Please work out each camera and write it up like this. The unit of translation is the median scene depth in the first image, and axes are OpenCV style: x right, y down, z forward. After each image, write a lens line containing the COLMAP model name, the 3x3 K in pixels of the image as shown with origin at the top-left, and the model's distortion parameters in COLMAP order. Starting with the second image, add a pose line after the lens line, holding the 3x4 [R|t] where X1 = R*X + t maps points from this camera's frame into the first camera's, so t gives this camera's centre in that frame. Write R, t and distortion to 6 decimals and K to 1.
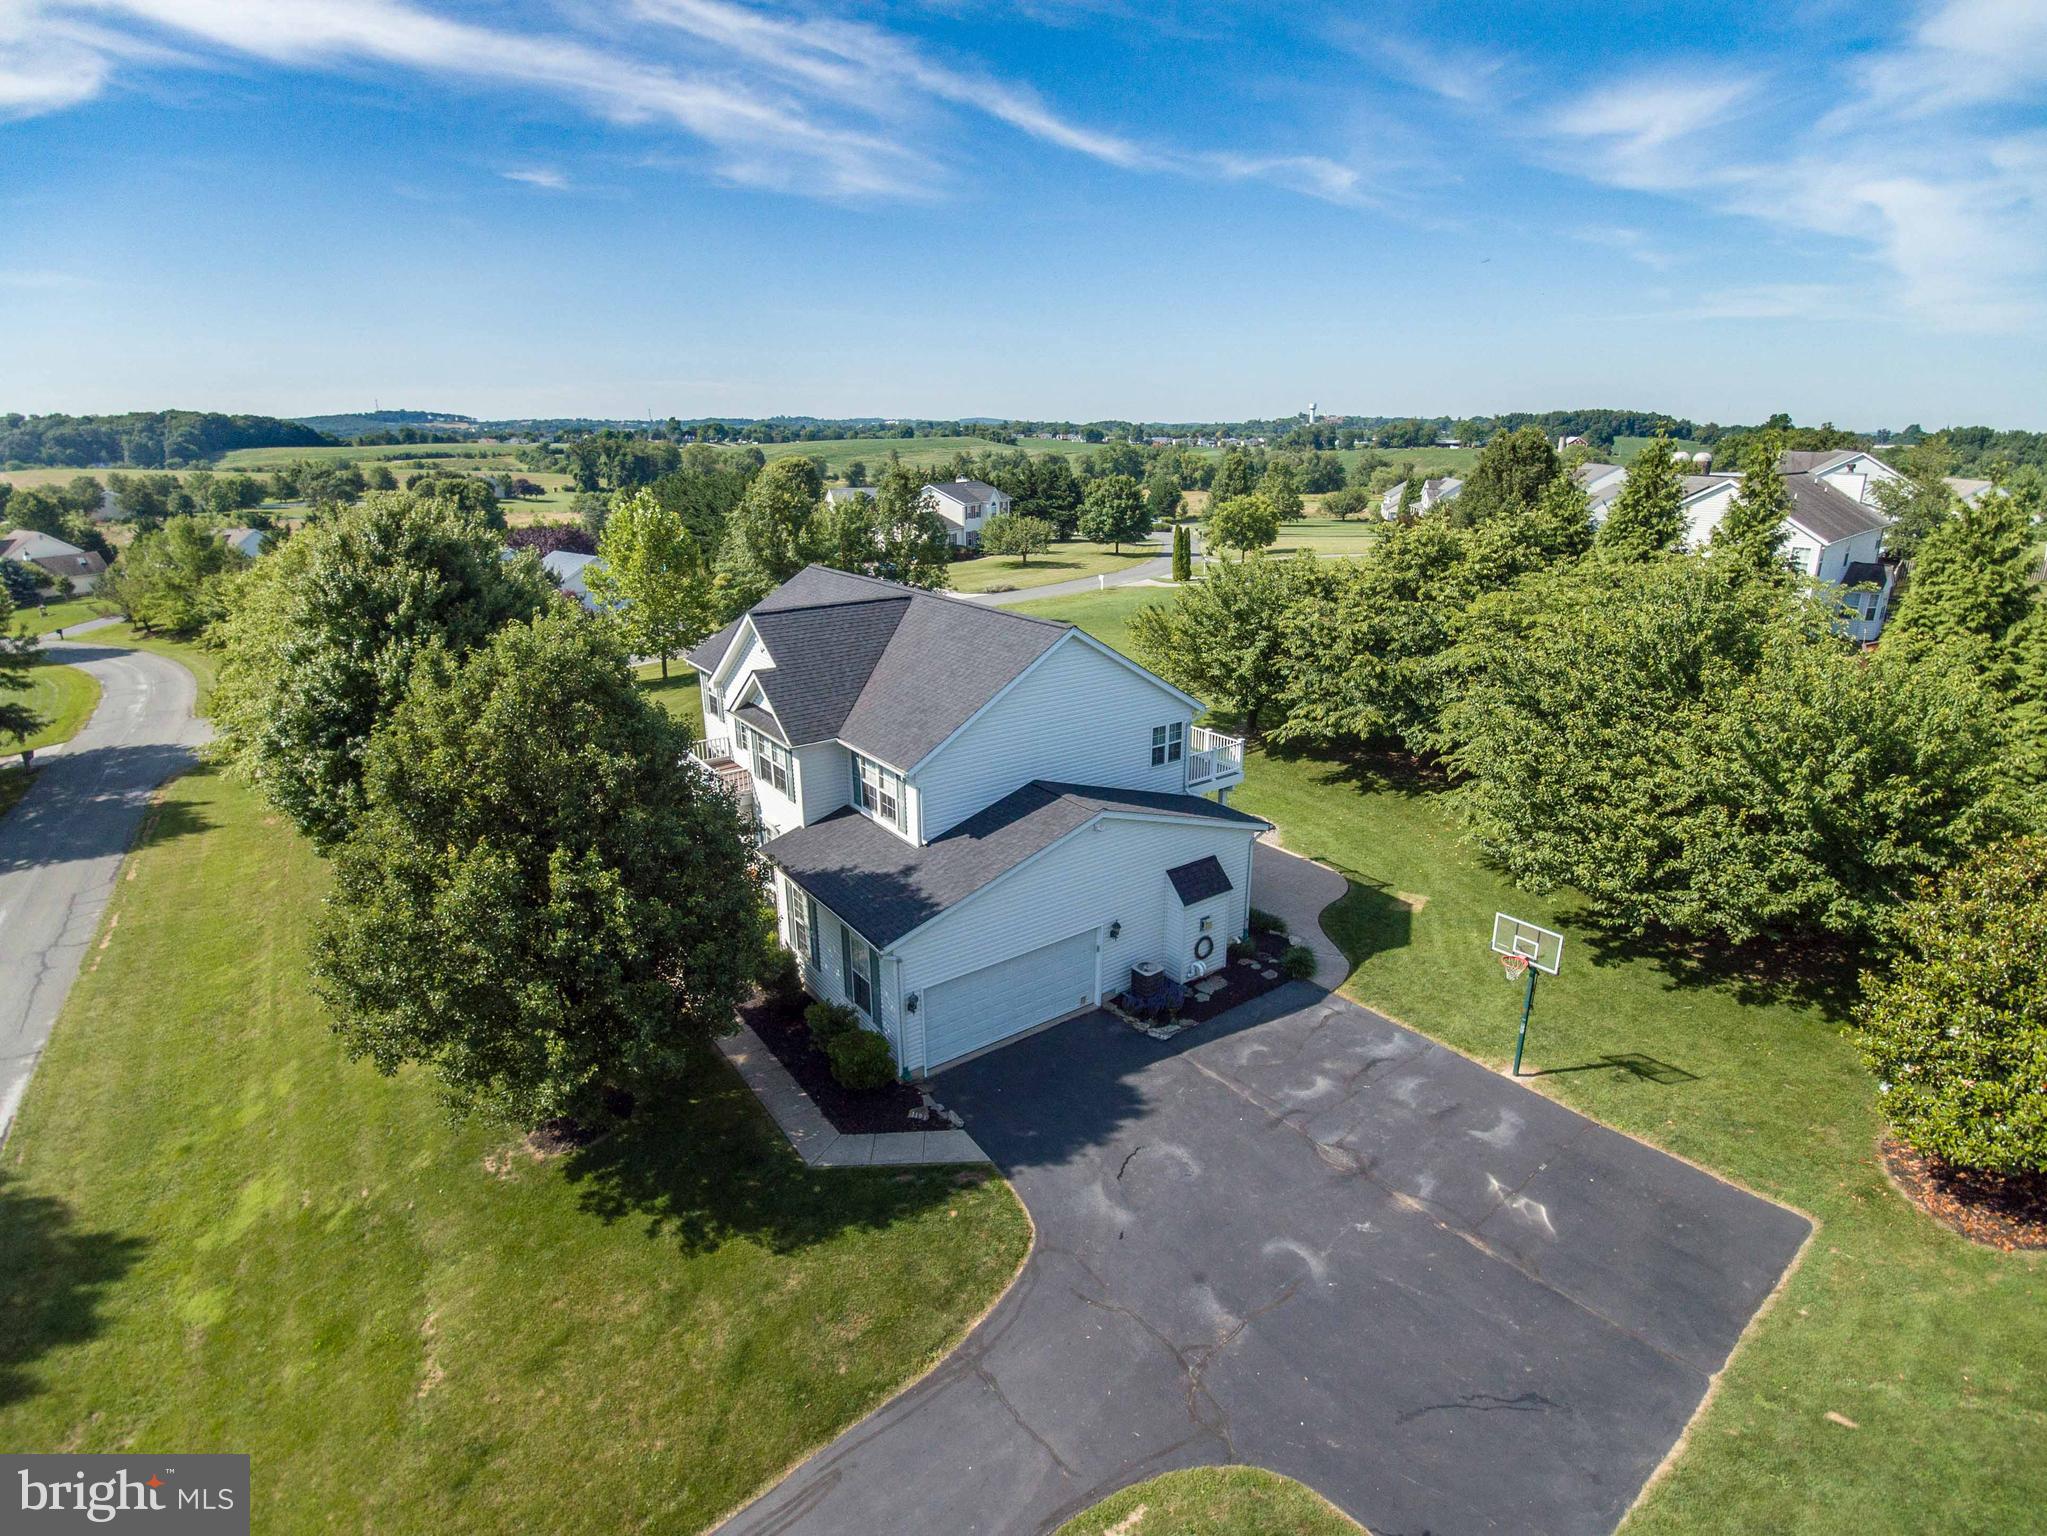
lens RADIAL K [[1042.3, 0, 1023.5], [0, 1042.3, 768.0], [0, 0, 1]] dist [-0.011429, -0.028482]
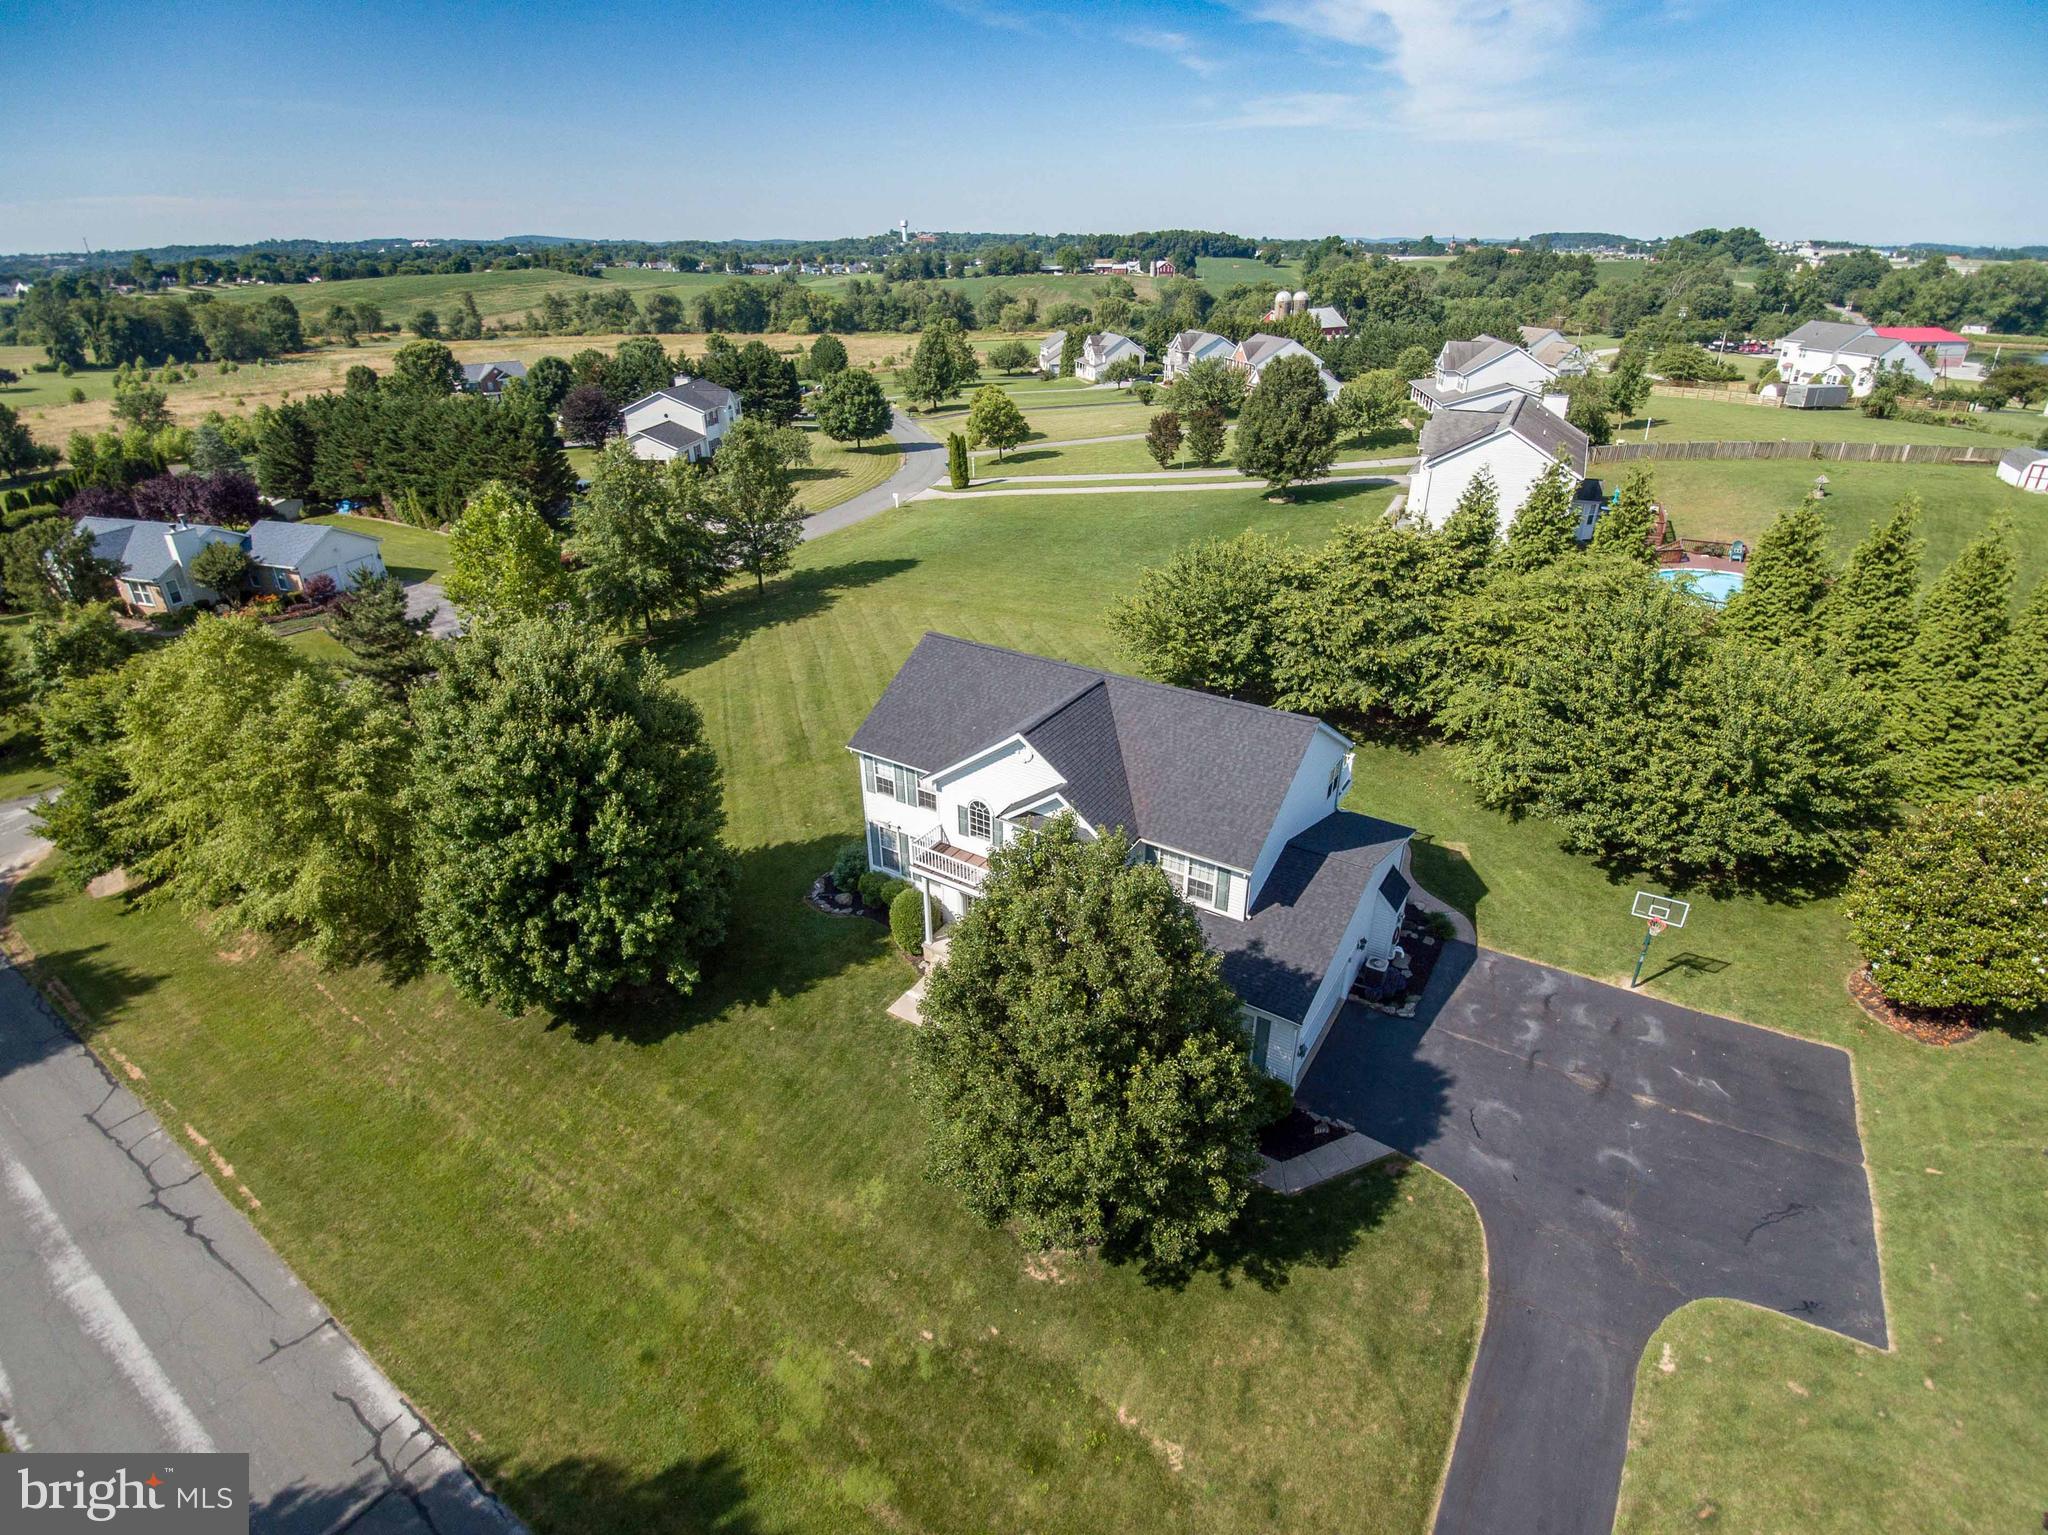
lens RADIAL K [[1024.6, 0, 1024.0], [0, 1024.6, 767.5], [0, 0, 1]] dist [0.008610, -0.028842]
pose [[0.929690, -0.172657, 0.325370, -0.467083], [0.118071, 0.976414, 0.180765, -0.233493], [-0.348906, -0.129638, 0.928148, -0.014260]]
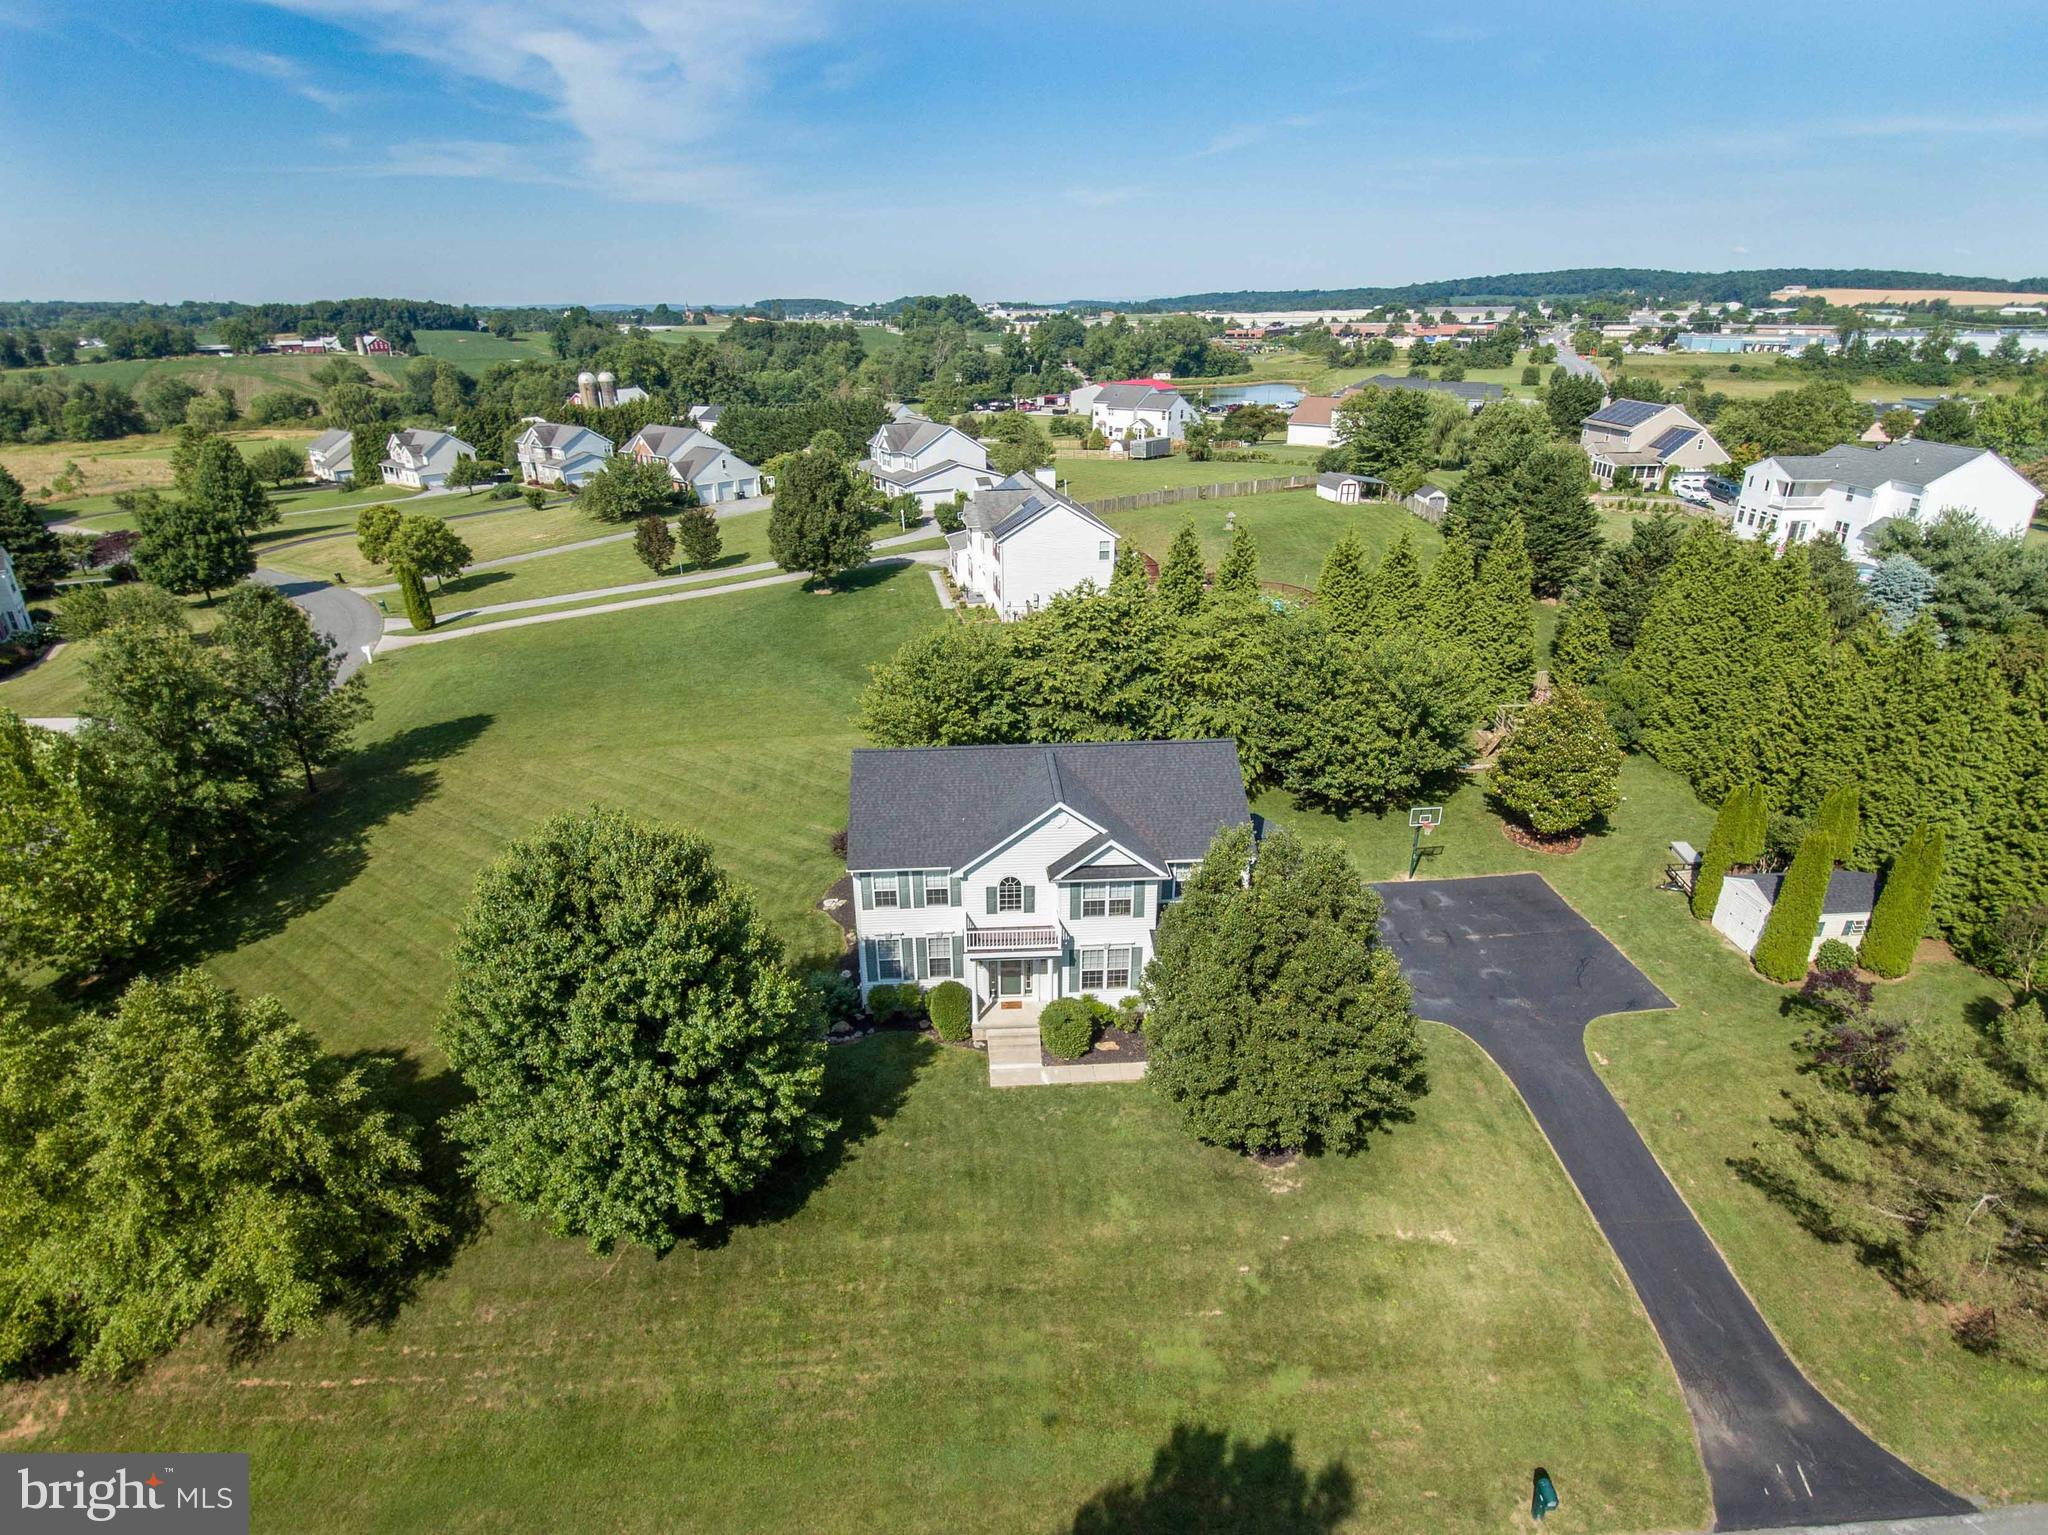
lens RADIAL K [[1130.3, 0, 1022.5], [0, 1130.3, 843.0], [0, 0, 1]] dist [0.026558, -0.025287]
pose [[0.524865, -0.367769, 0.767635, -1.039688], [0.265381, 0.927593, 0.262951, -0.362656], [-0.808758, 0.065702, 0.584460, 0.169192]]
